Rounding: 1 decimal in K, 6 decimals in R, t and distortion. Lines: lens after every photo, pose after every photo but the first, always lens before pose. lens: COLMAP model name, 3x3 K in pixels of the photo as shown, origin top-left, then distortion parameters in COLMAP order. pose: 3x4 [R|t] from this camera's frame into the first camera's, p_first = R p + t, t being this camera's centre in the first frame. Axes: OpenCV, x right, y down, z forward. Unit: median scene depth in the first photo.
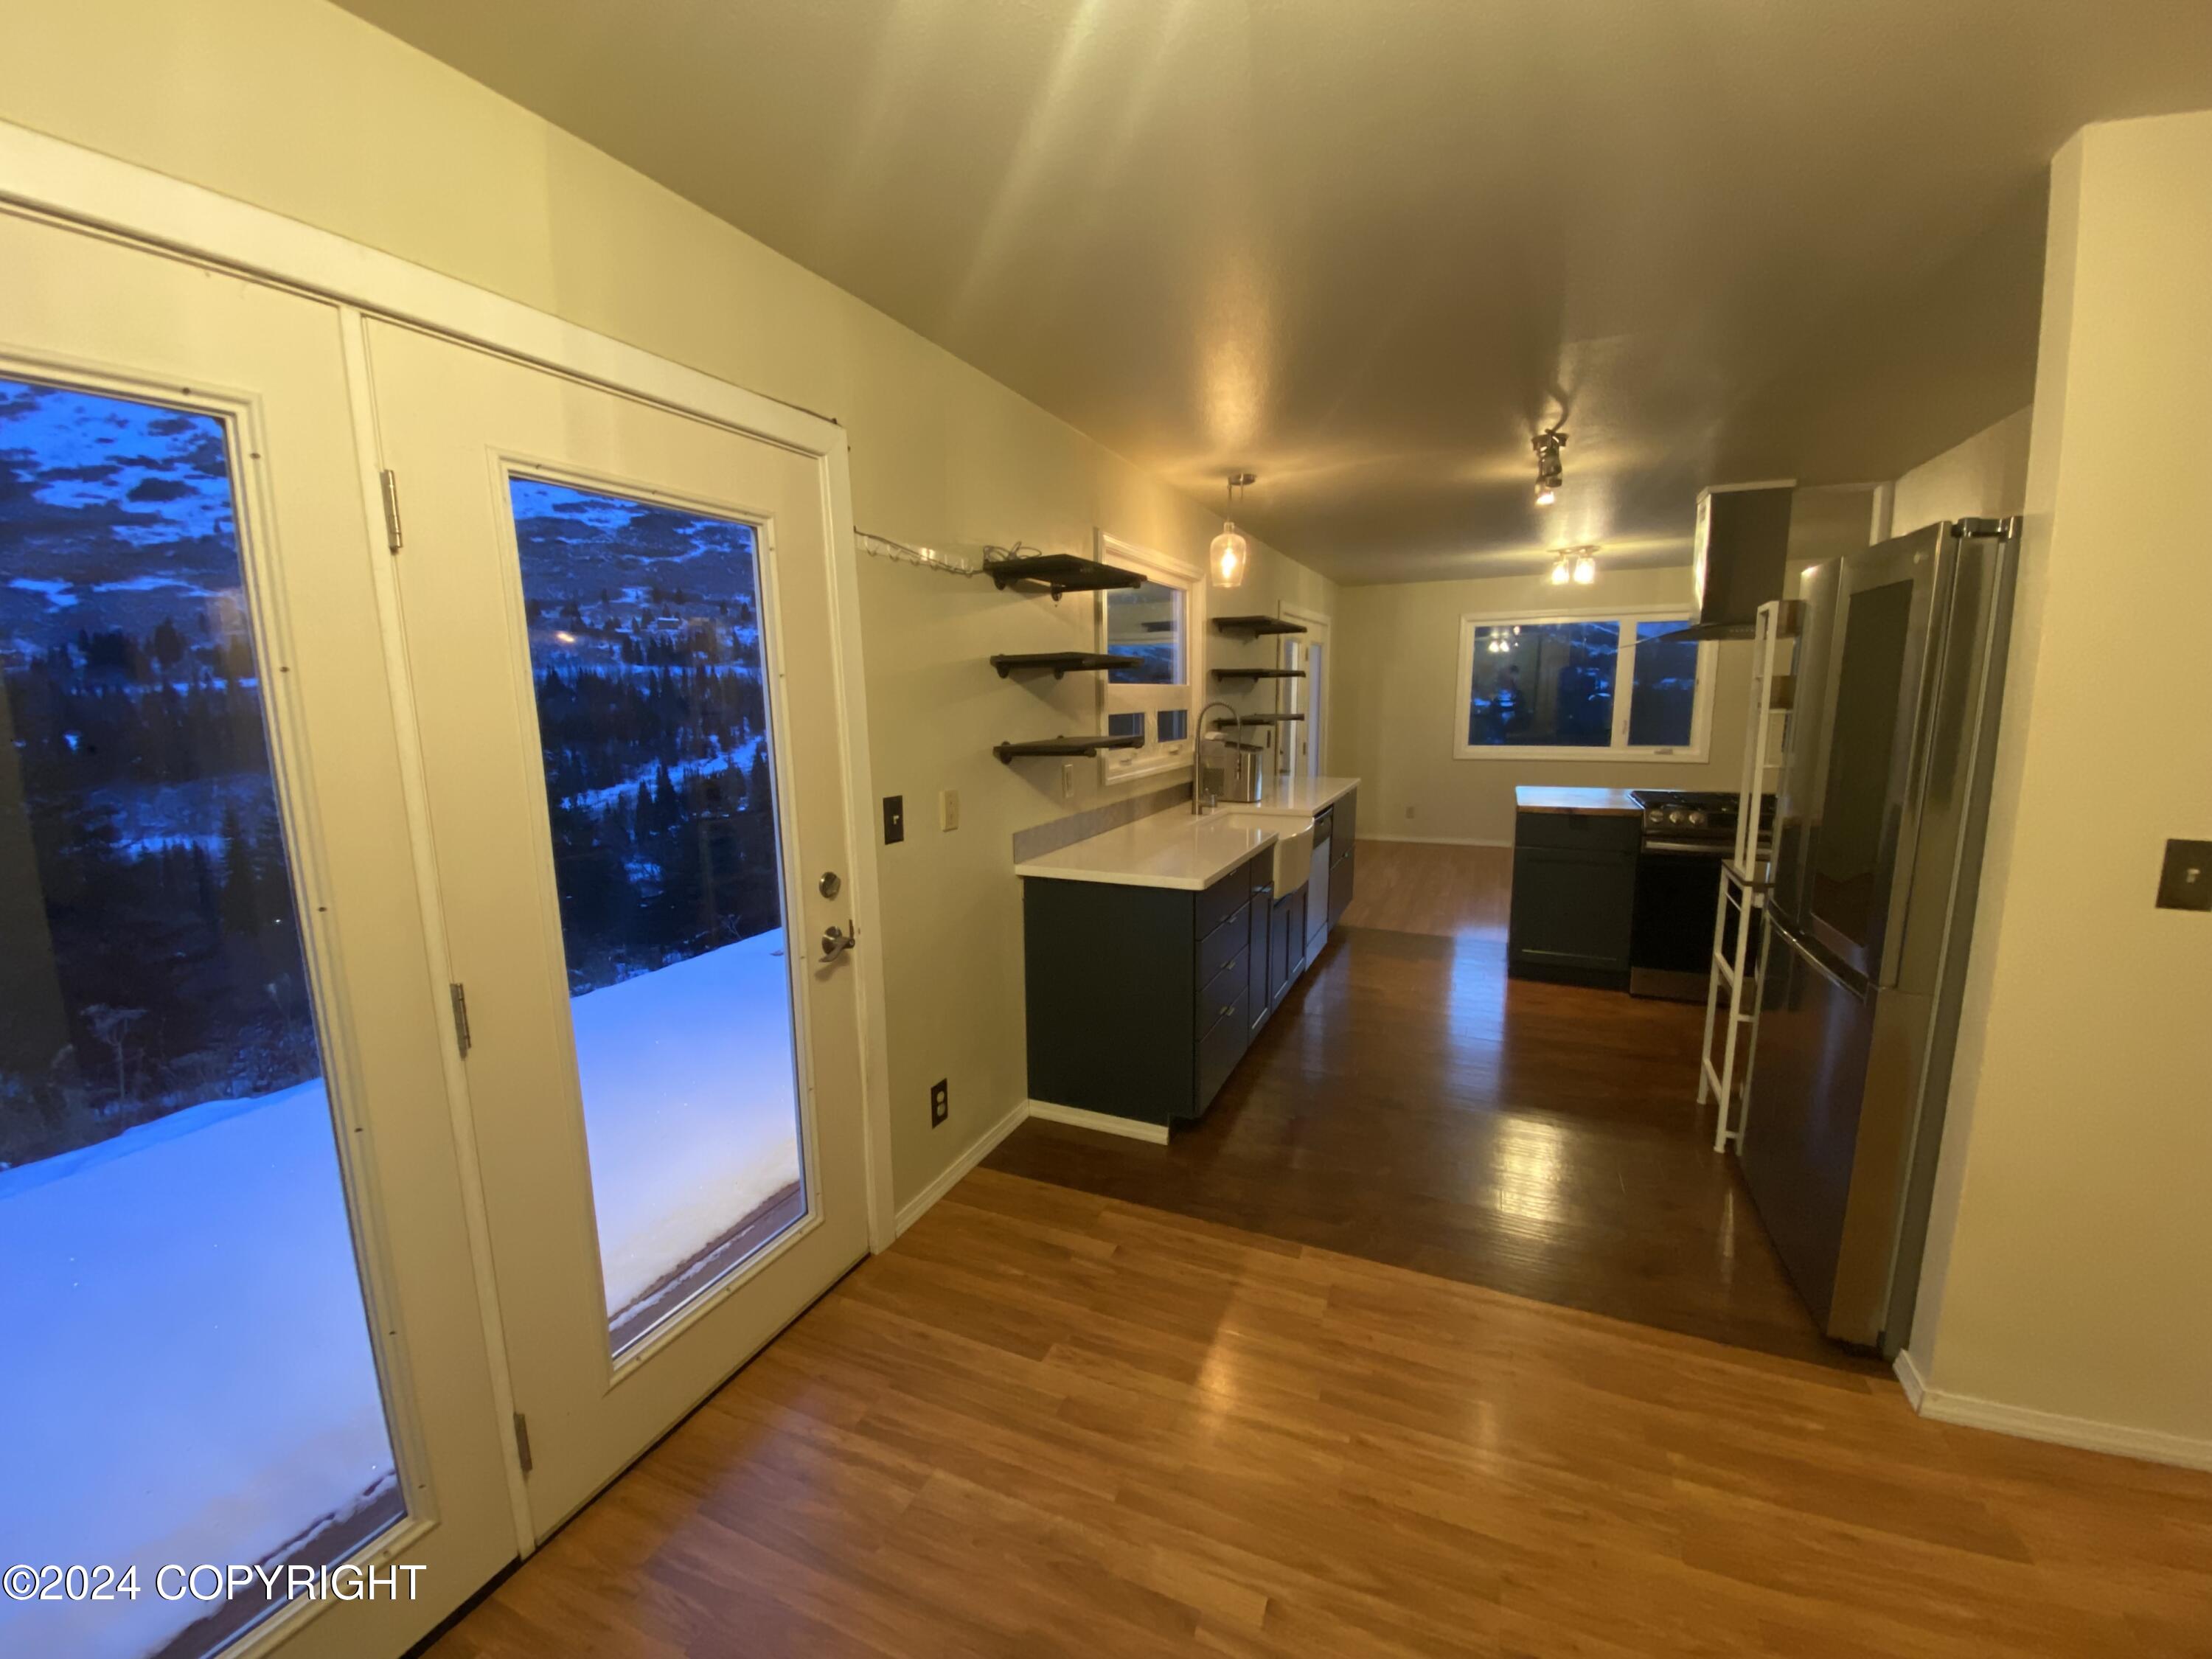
lens RADIAL K [[888.9, 0, 1099.4], [0, 888.9, 829.1], [0, 0, 1]] dist [0.020045, -0.018395]
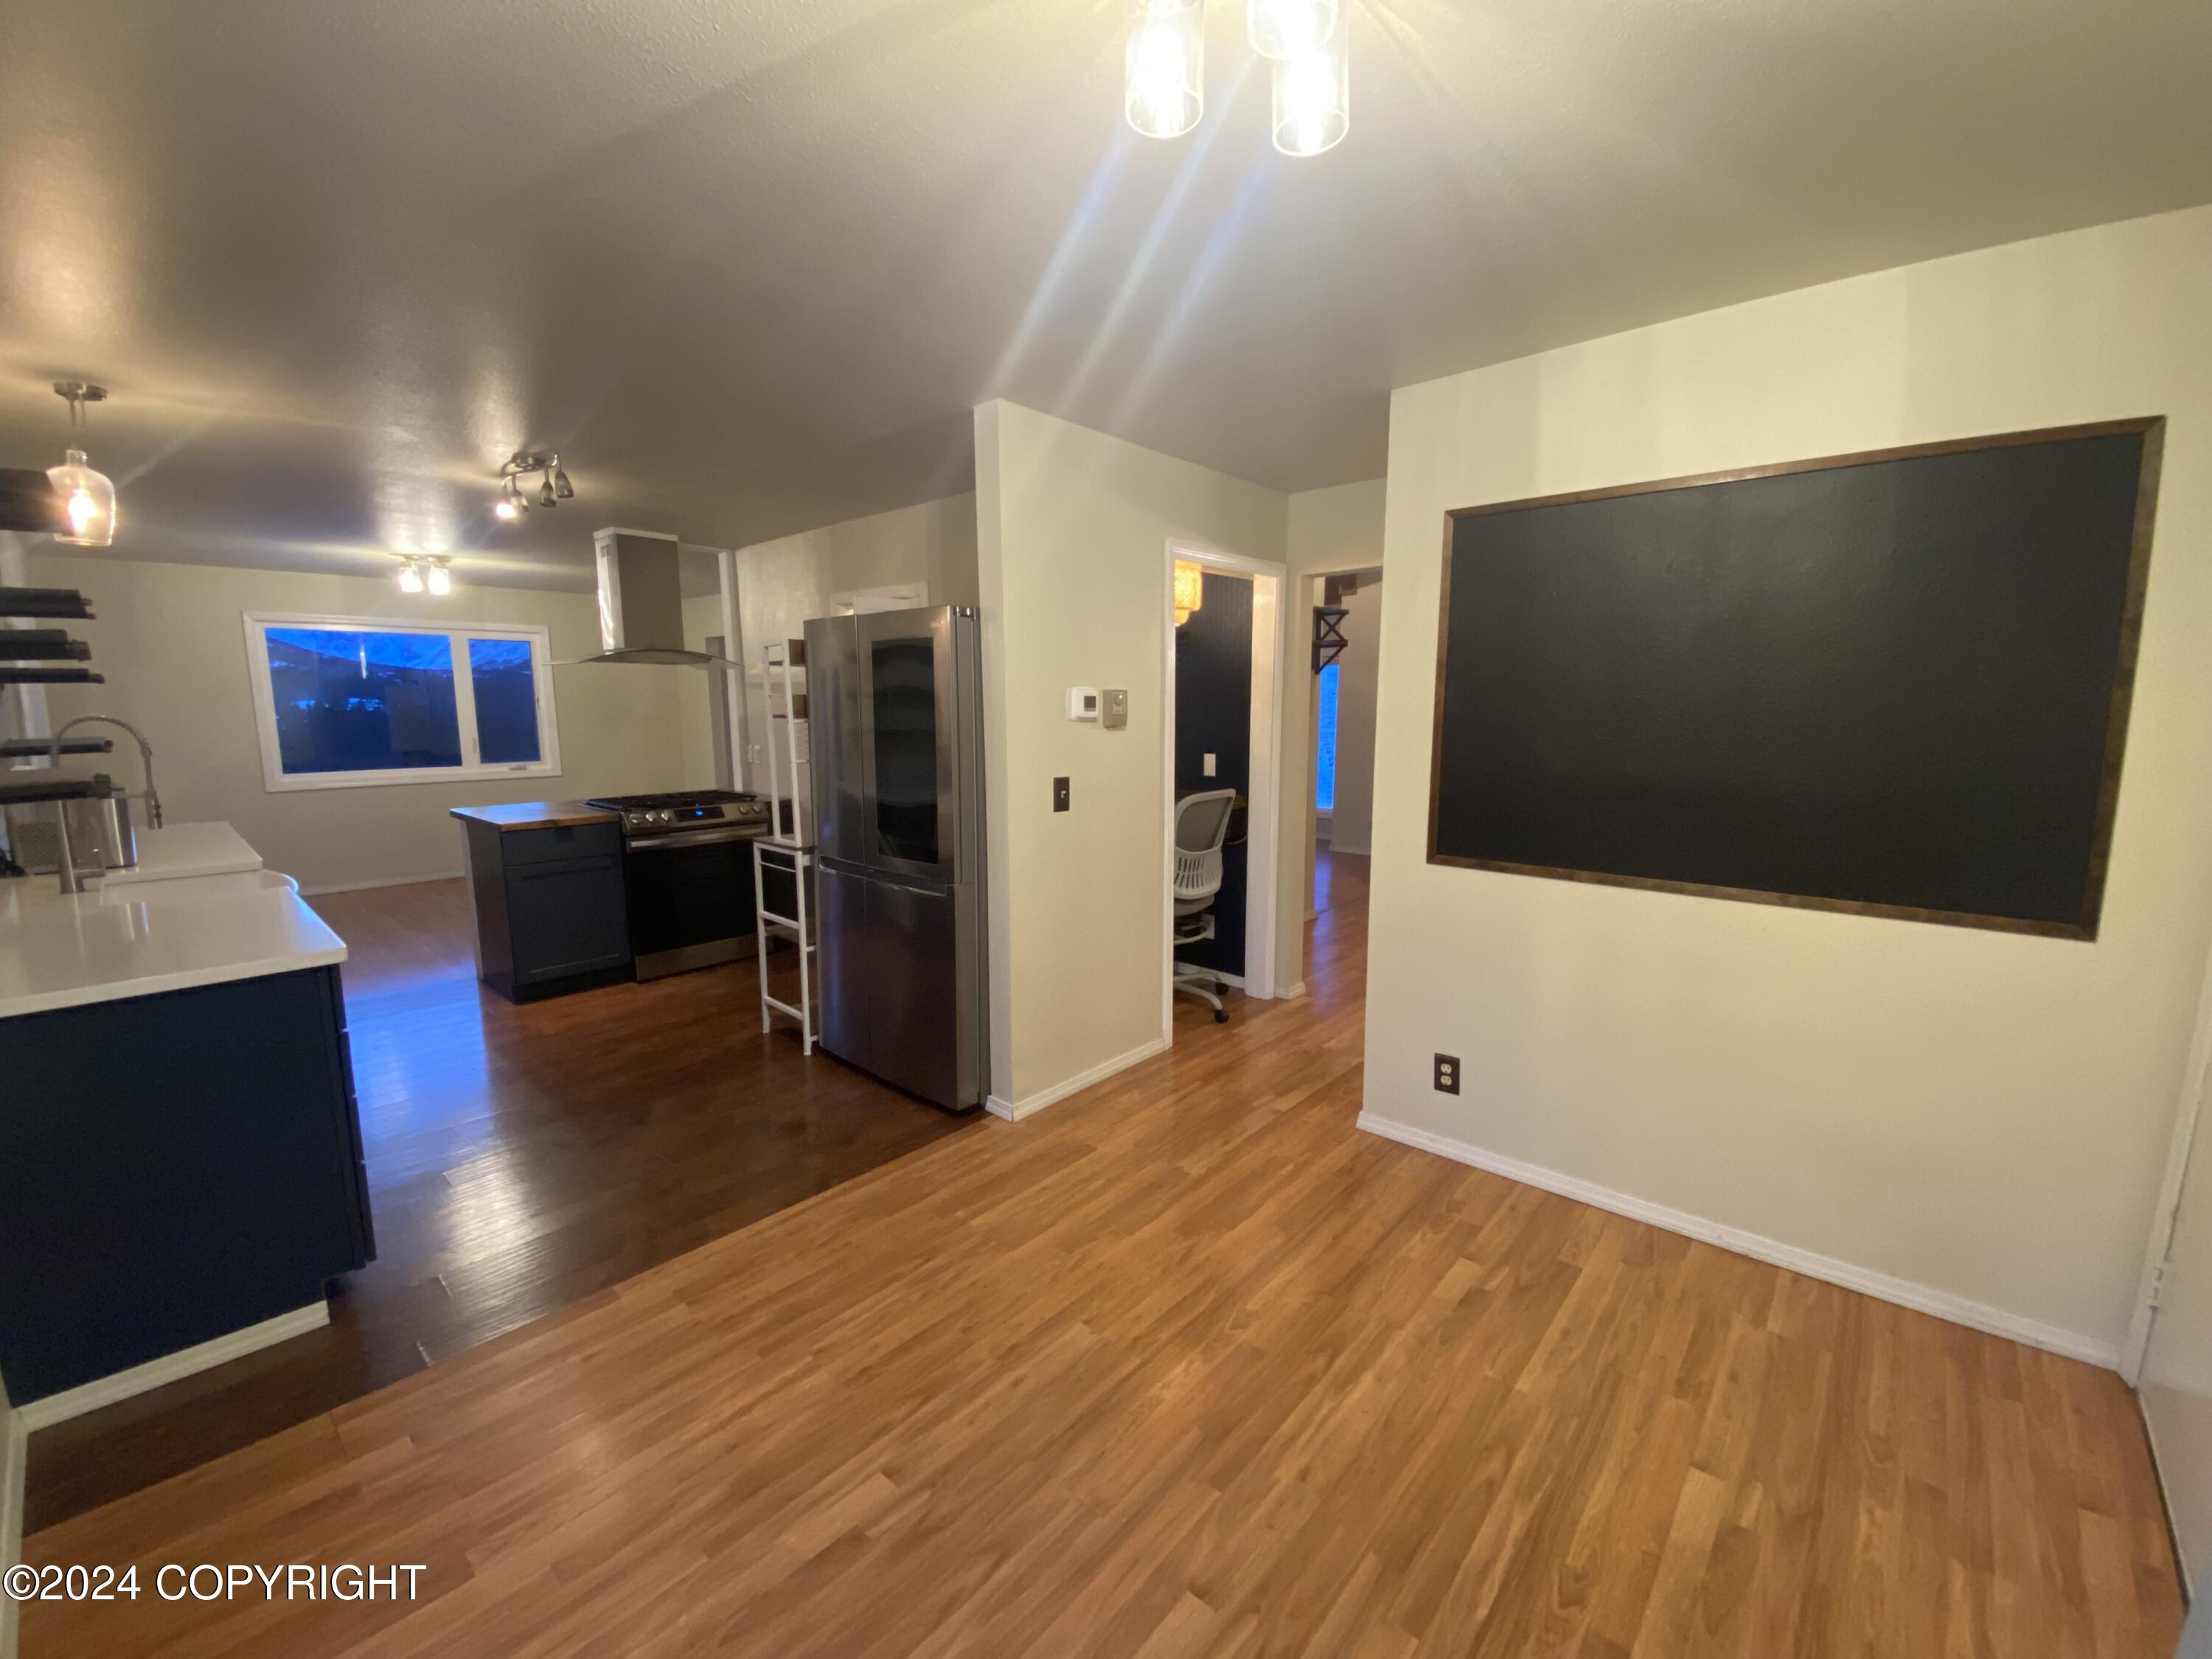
lens RADIAL K [[888.9, 0, 1099.4], [0, 888.9, 829.1], [0, 0, 1]] dist [0.020045, -0.018395]
pose [[0.315848, -0.120790, 0.941090, -0.292430], [0.142114, 0.986697, 0.078948, -0.007597], [-0.938106, 0.108806, 0.328812, 0.104500]]
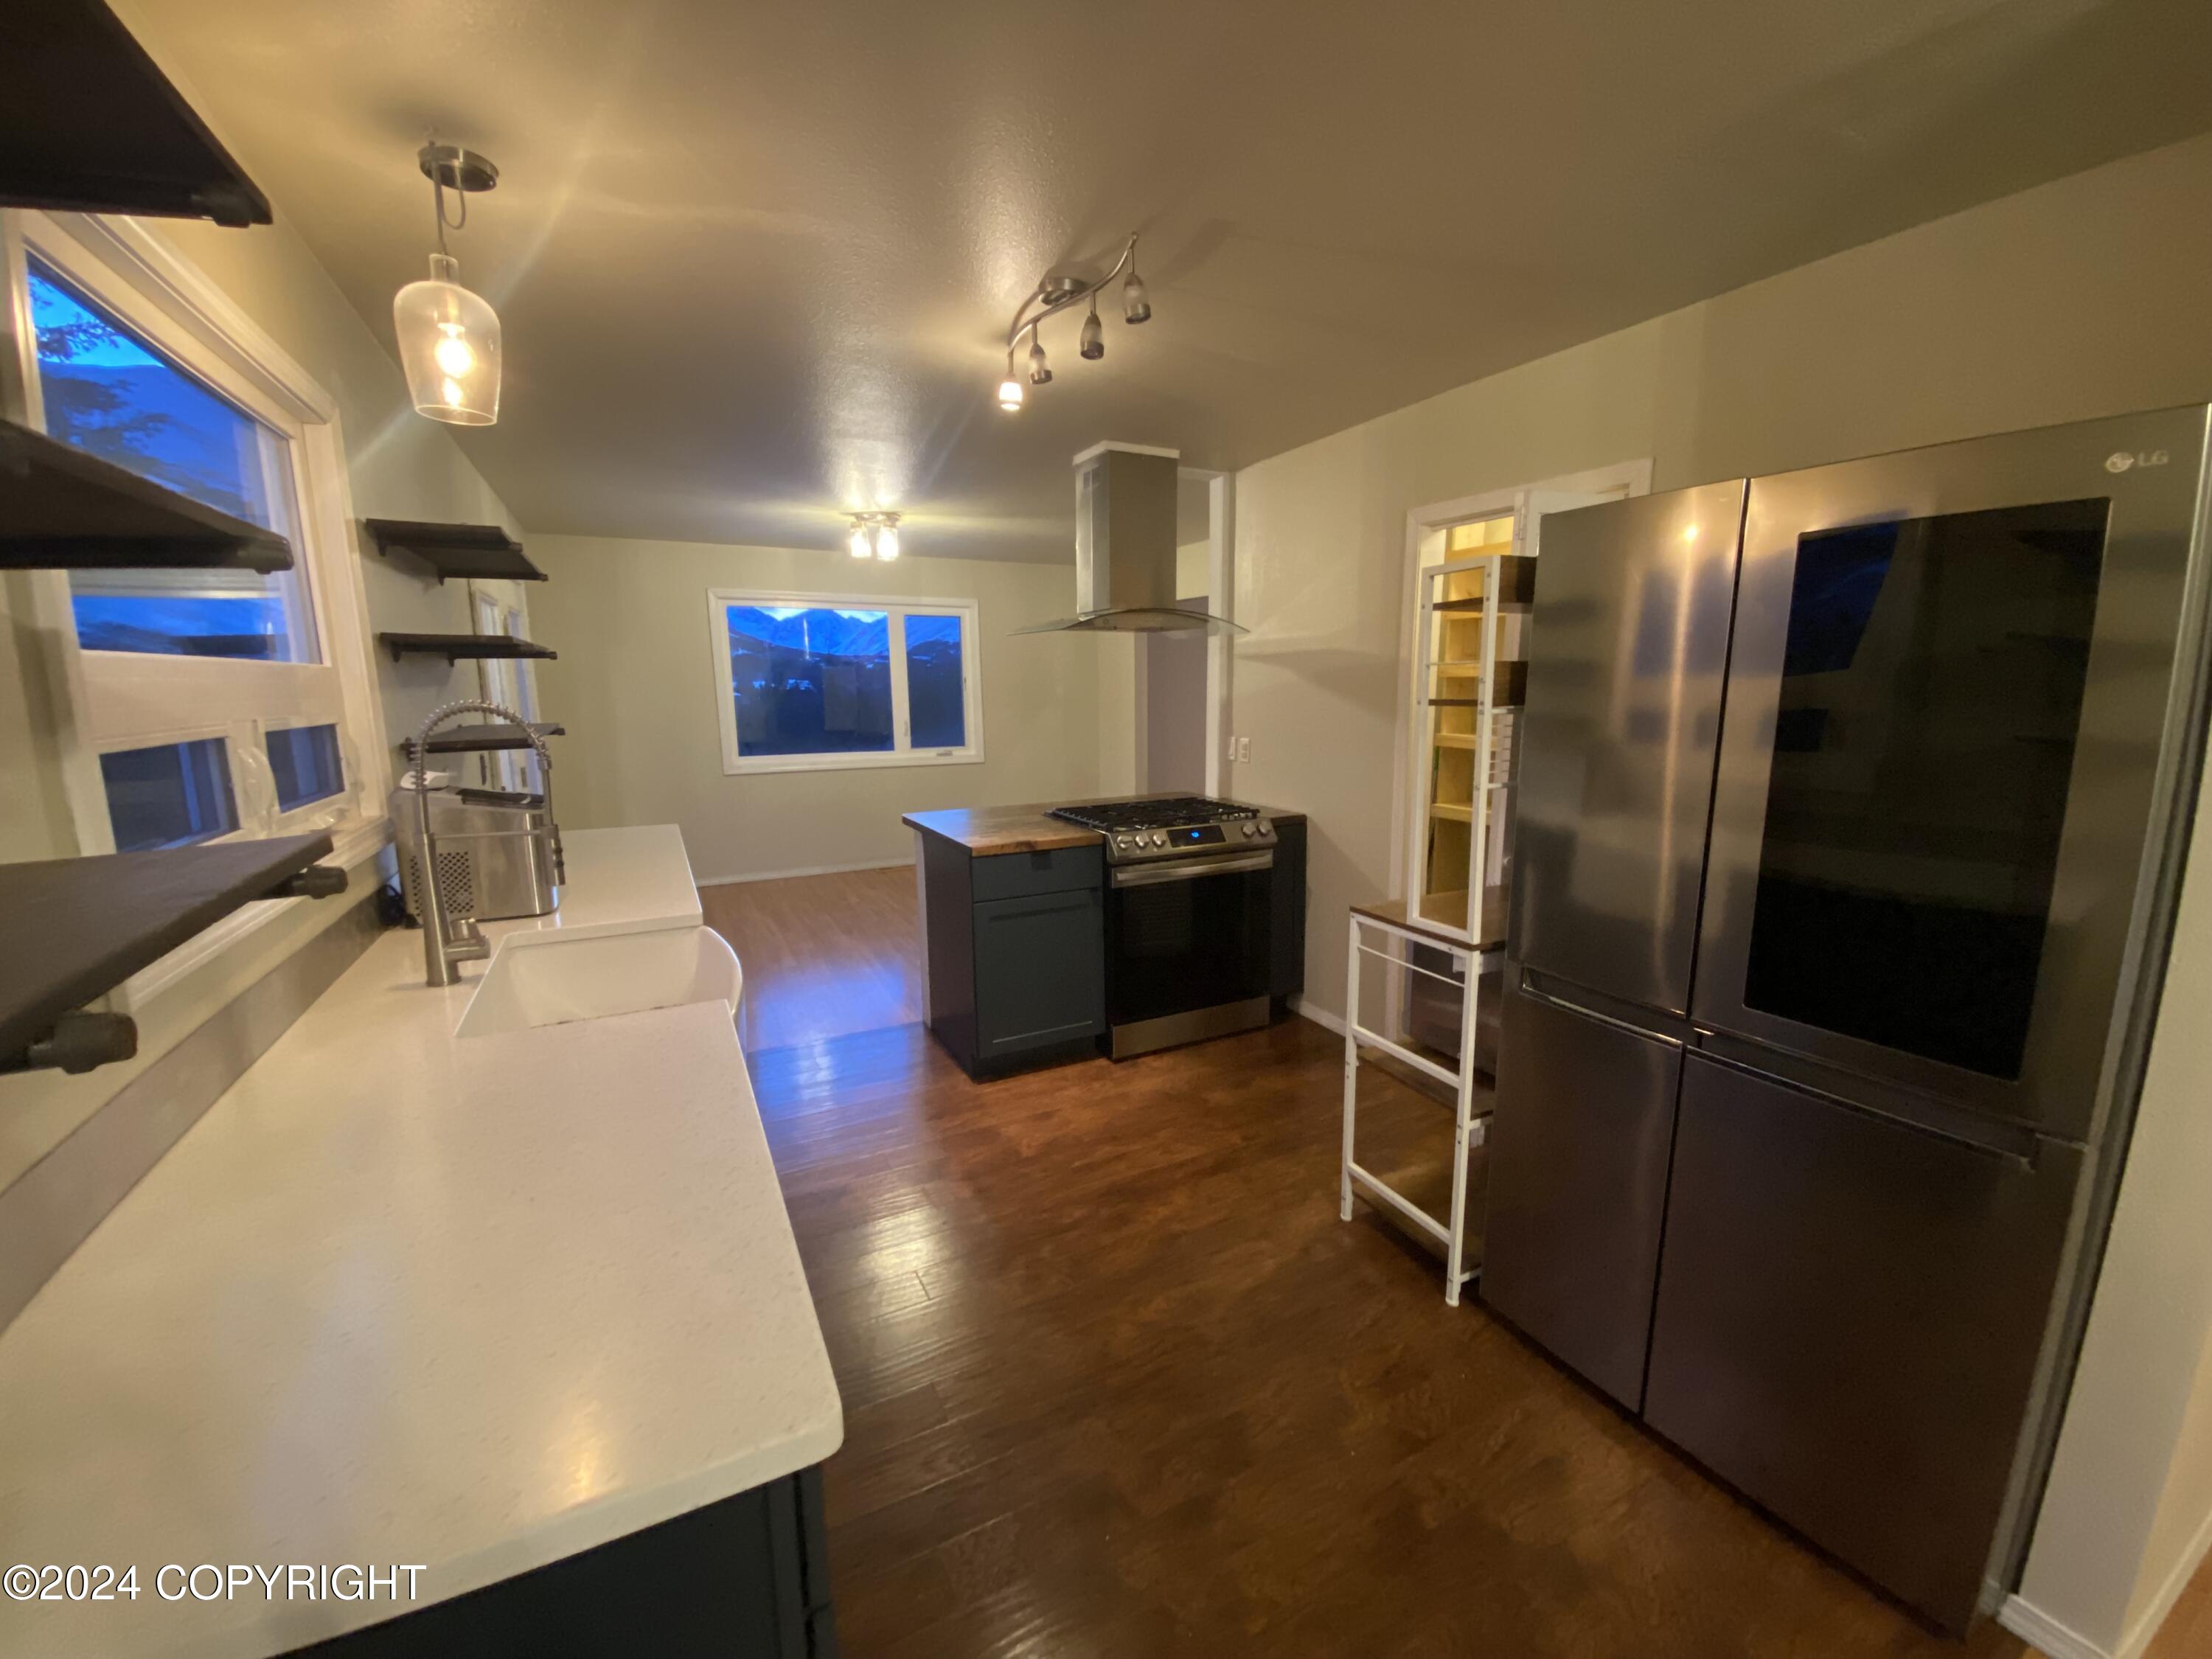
lens RADIAL K [[896.3, 0, 1109.6], [0, 896.3, 833.9], [0, 0, 1]] dist [0.072223, -0.038173]
pose [[0.627989, -0.121792, 0.768633, -0.019038], [0.118797, 0.991105, 0.059983, -0.084573], [-0.769101, 0.053643, 0.636872, 0.572505]]
